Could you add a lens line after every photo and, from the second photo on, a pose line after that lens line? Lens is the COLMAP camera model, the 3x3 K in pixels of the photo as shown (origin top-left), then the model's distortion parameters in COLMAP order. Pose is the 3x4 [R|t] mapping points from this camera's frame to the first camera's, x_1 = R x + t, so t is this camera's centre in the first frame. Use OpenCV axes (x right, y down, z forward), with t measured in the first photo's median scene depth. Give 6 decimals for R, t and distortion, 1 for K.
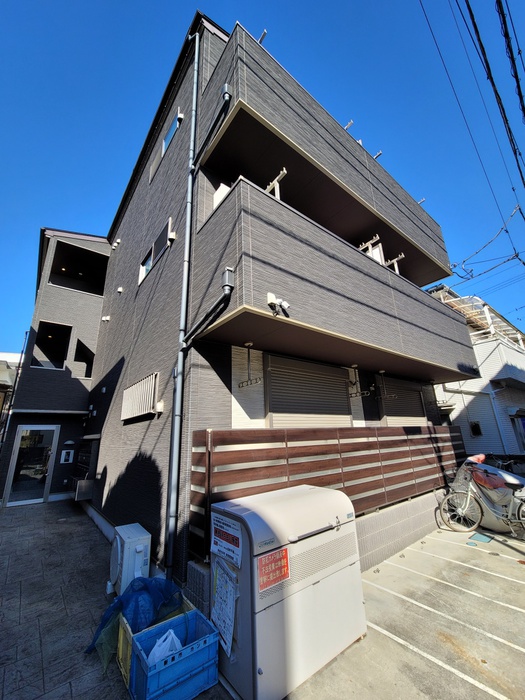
lens RADIAL K [[284.7, 0, 262.5], [0, 284.7, 350.0], [0, 0, 1]] dist [-0.002877, -0.000305]
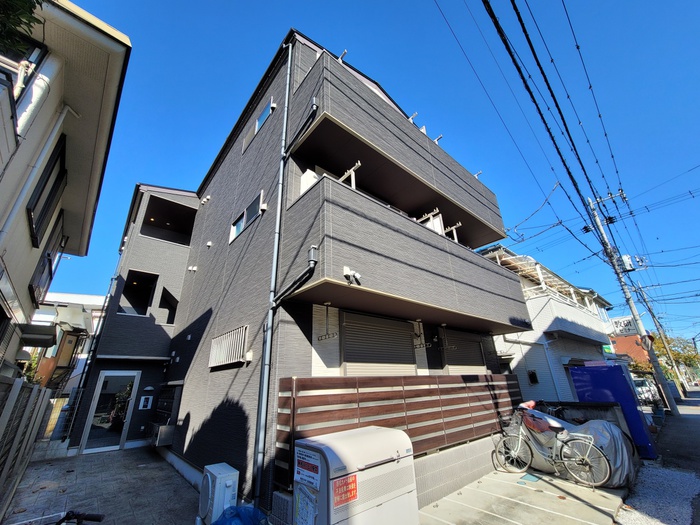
lens RADIAL K [[284.7, 0, 347.9], [0, 284.7, 265.7], [0, 0, 1]] dist [-0.002877, -0.000305]
pose [[0.999282, 0.018545, 0.033041, -0.004123], [-0.015212, 0.995030, -0.098406, -0.051760], [-0.034701, 0.097832, 0.994598, -0.174483]]
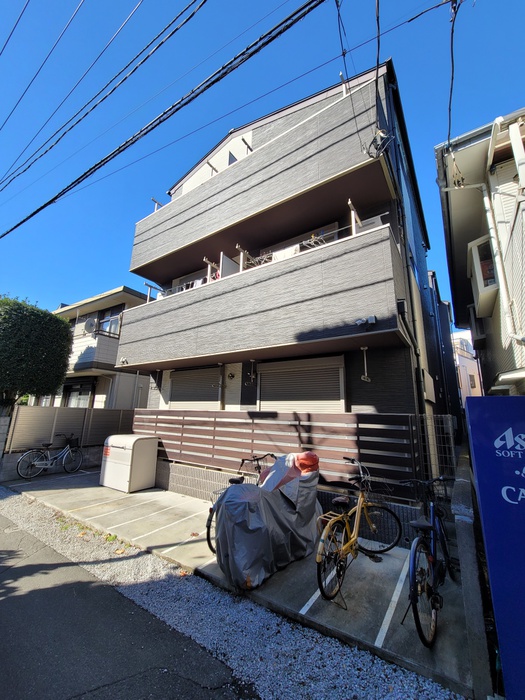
lens RADIAL K [[284.7, 0, 262.5], [0, 284.7, 350.0], [0, 0, 1]] dist [-0.002877, -0.000305]
pose [[0.298459, -0.170695, -0.939034, 1.819100], [0.243209, 0.964999, -0.098114, 0.190660], [0.922915, -0.199099, 0.329527, 0.857406]]
